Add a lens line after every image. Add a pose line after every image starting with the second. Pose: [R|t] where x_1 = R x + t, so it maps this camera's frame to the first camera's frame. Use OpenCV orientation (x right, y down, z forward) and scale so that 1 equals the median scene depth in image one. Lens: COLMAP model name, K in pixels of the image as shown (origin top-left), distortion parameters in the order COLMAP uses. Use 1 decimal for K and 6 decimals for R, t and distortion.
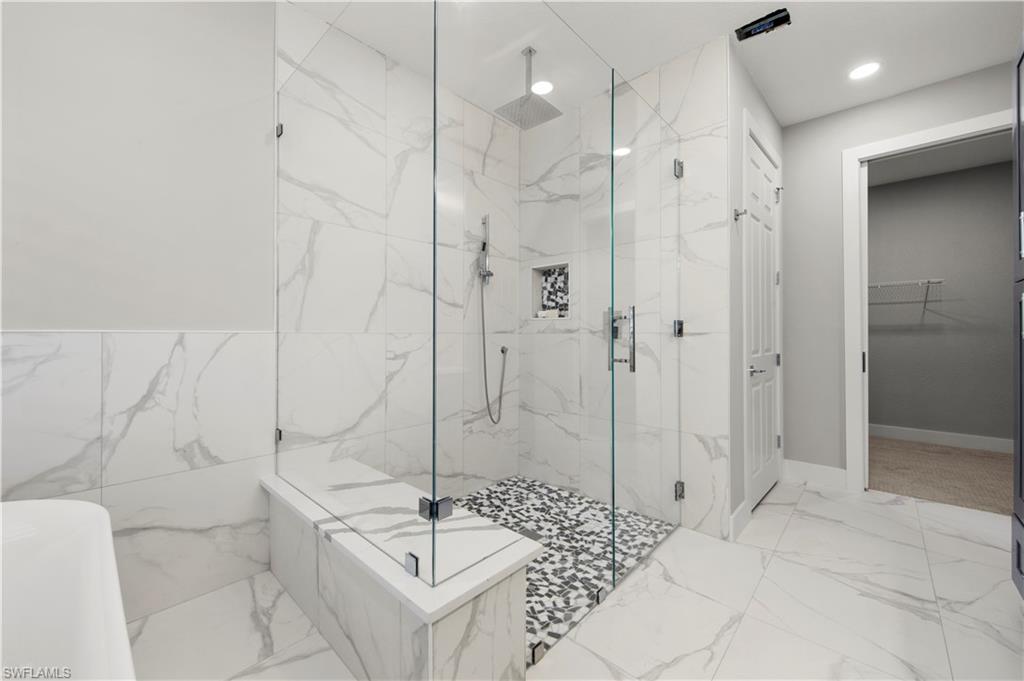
lens RADIAL K [[400.9, 0, 513.2], [0, 400.9, 329.8], [0, 0, 1]] dist [0.002983, -0.000720]
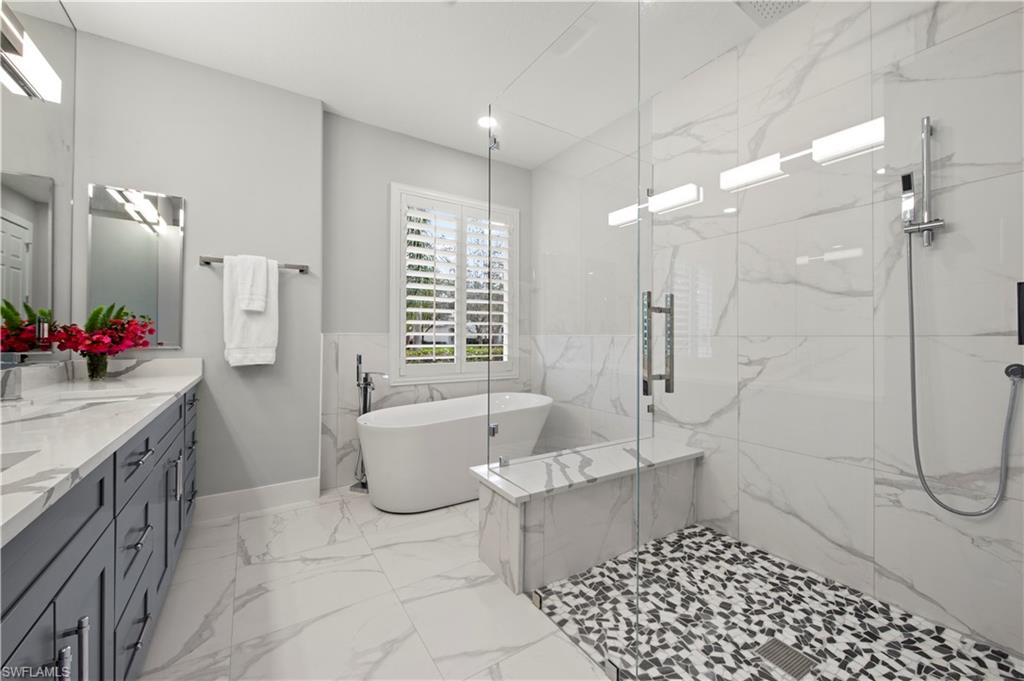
lens RADIAL K [[400.9, 0, 513.2], [0, 400.9, 329.8], [0, 0, 1]] dist [0.002983, -0.000720]
pose [[-0.248961, -0.023861, -0.968219, 0.706557], [0.005456, 0.999646, -0.026039, 0.014628], [0.968498, -0.011766, -0.248743, 0.693949]]
